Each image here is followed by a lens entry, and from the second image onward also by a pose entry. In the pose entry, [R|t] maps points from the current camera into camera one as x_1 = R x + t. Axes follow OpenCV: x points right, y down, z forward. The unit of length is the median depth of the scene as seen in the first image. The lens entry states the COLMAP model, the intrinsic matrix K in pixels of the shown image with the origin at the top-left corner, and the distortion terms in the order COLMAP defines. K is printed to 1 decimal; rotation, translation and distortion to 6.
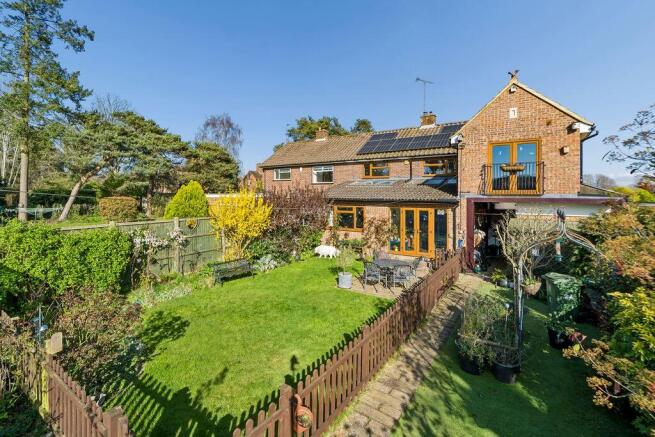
lens RADIAL K [[302.4, 0, 308.1], [0, 302.4, 206.7], [0, 0, 1]] dist [-0.010638, -0.000685]
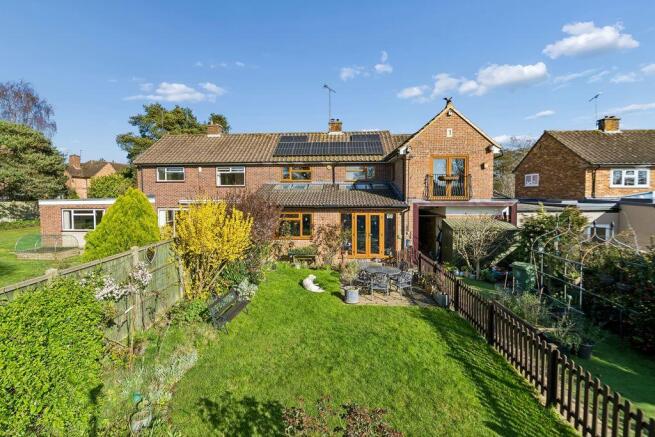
lens RADIAL K [[302.4, 0, 327.3], [0, 302.4, 215.0], [0, 0, 1]] dist [-0.010638, -0.000685]
pose [[0.850082, -0.046546, 0.524590, -0.290176], [0.030257, 0.998758, 0.039588, -0.031936], [-0.525781, -0.017781, 0.850434, 0.160290]]
